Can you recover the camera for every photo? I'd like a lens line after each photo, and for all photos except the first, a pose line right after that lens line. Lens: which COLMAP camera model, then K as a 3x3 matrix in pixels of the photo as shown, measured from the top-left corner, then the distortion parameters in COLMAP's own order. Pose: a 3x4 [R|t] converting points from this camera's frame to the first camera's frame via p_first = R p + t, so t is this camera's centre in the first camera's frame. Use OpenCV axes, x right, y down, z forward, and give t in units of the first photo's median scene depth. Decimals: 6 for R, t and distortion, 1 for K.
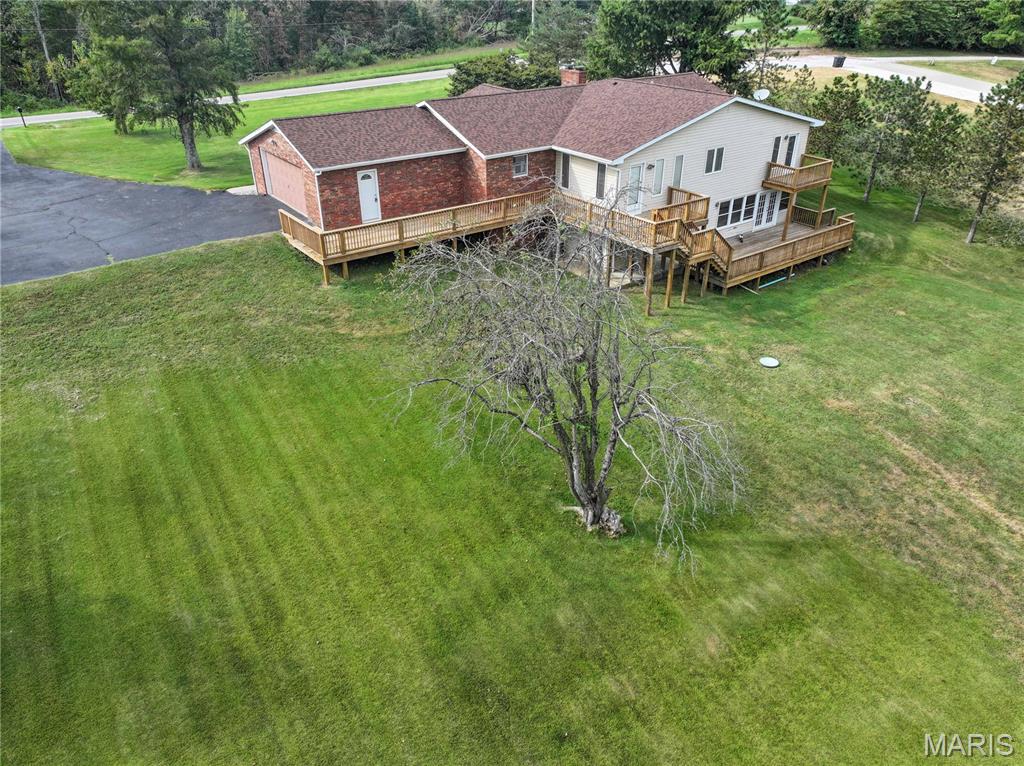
lens RADIAL K [[717.2, 0, 515.9], [0, 717.2, 388.2], [0, 0, 1]] dist [-0.004458, 0.022584]
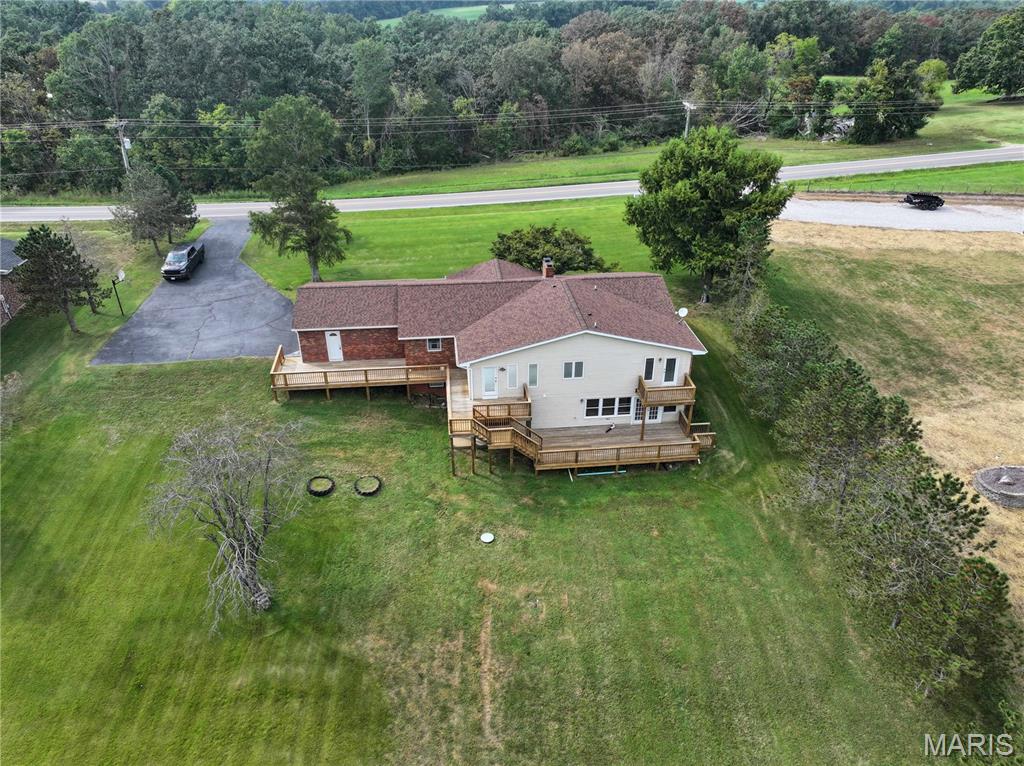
lens RADIAL K [[717.2, 0, 513.3], [0, 717.2, 386.3], [0, 0, 1]] dist [-0.004458, 0.022584]
pose [[0.862690, 0.251743, -0.438624, 0.770190], [-0.254184, 0.965631, 0.054281, -0.337718], [0.437214, 0.064664, 0.897030, -0.205109]]
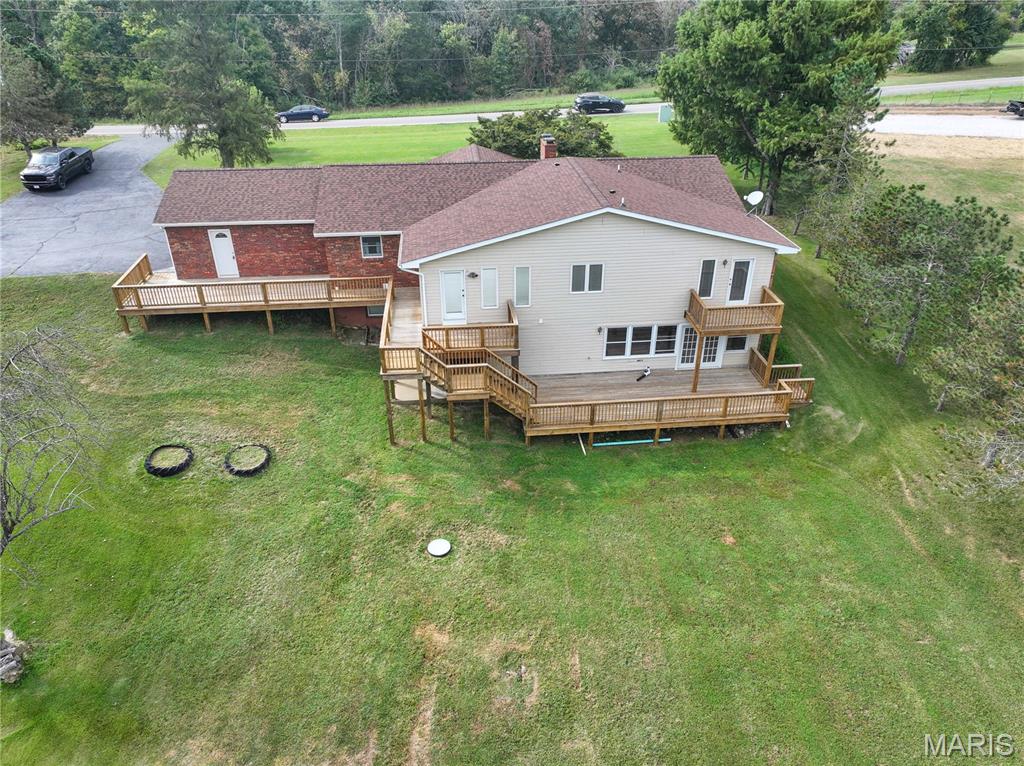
lens RADIAL K [[717.2, 0, 514.0], [0, 717.2, 386.8], [0, 0, 1]] dist [-0.004458, 0.022584]
pose [[0.859661, 0.253738, -0.443395, 0.606621], [-0.254471, 0.965278, 0.059021, -0.230054], [0.442975, 0.062093, 0.894381, 0.252337]]
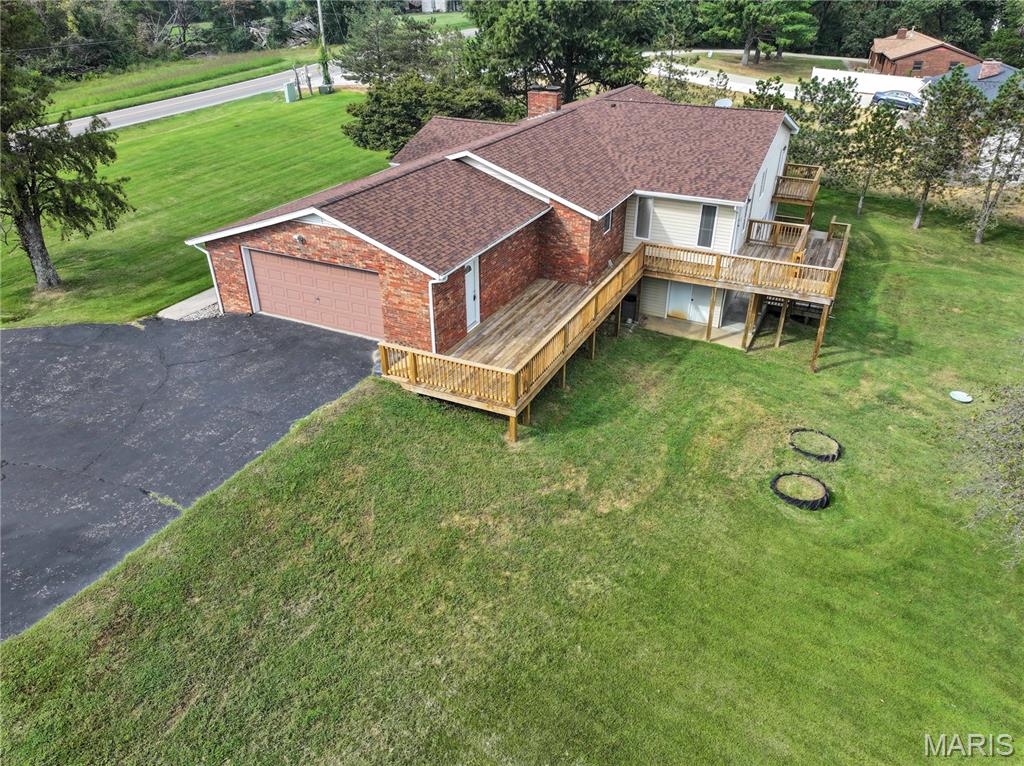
lens RADIAL K [[717.2, 0, 519.7], [0, 717.2, 390.6], [0, 0, 1]] dist [-0.004458, 0.022584]
pose [[0.883460, -0.235738, 0.404878, -0.432616], [0.233813, 0.970724, 0.055009, -0.188212], [-0.405993, 0.046068, 0.912715, 0.315357]]
